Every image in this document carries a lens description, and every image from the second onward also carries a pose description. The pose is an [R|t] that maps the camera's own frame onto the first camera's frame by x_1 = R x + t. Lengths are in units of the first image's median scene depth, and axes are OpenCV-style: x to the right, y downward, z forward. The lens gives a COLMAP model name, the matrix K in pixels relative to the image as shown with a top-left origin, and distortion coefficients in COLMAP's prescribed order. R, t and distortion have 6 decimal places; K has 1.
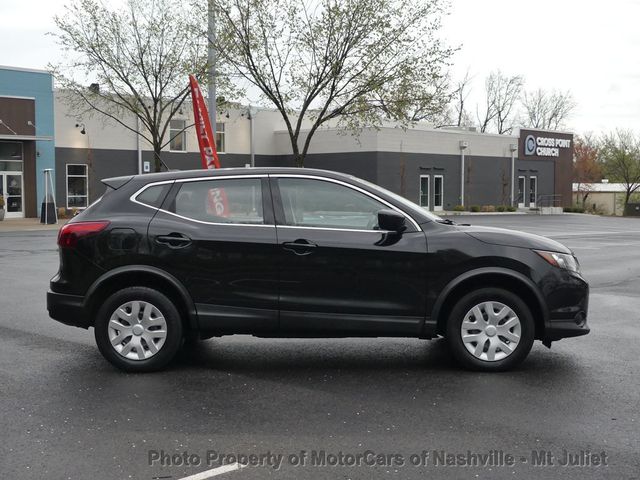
lens RADIAL K [[797.2, 0, 320.6], [0, 797.2, 240.7], [0, 0, 1]] dist [0.021108, 0.000000]
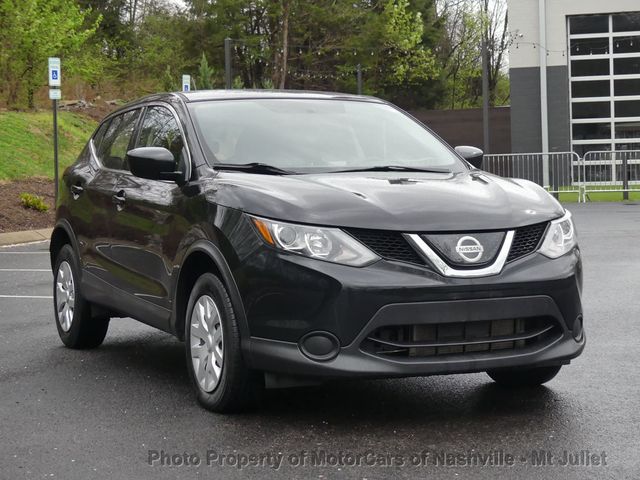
lens RADIAL K [[1397.4, 0, 320.5], [0, 1397.4, 242.2], [0, 0, 1]] dist [-0.017666, 0.000000]
pose [[0.437922, 0.046608, -0.897804, 1.209263], [-0.029917, 0.998858, 0.037261, -0.008061], [0.898515, 0.010542, 0.438817, 0.596613]]
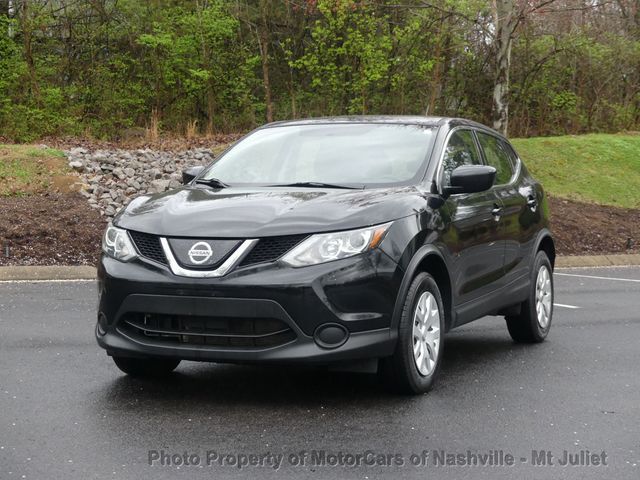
lens RADIAL K [[1315.6, 0, 318.8], [0, 1315.6, 240.9], [0, 0, 1]] dist [-0.032981, 0.000000]
pose [[-0.371427, 0.034890, -0.927806, 1.329913], [-0.046048, 0.997372, 0.055940, -0.044415], [0.927320, 0.063502, -0.368844, 1.624719]]
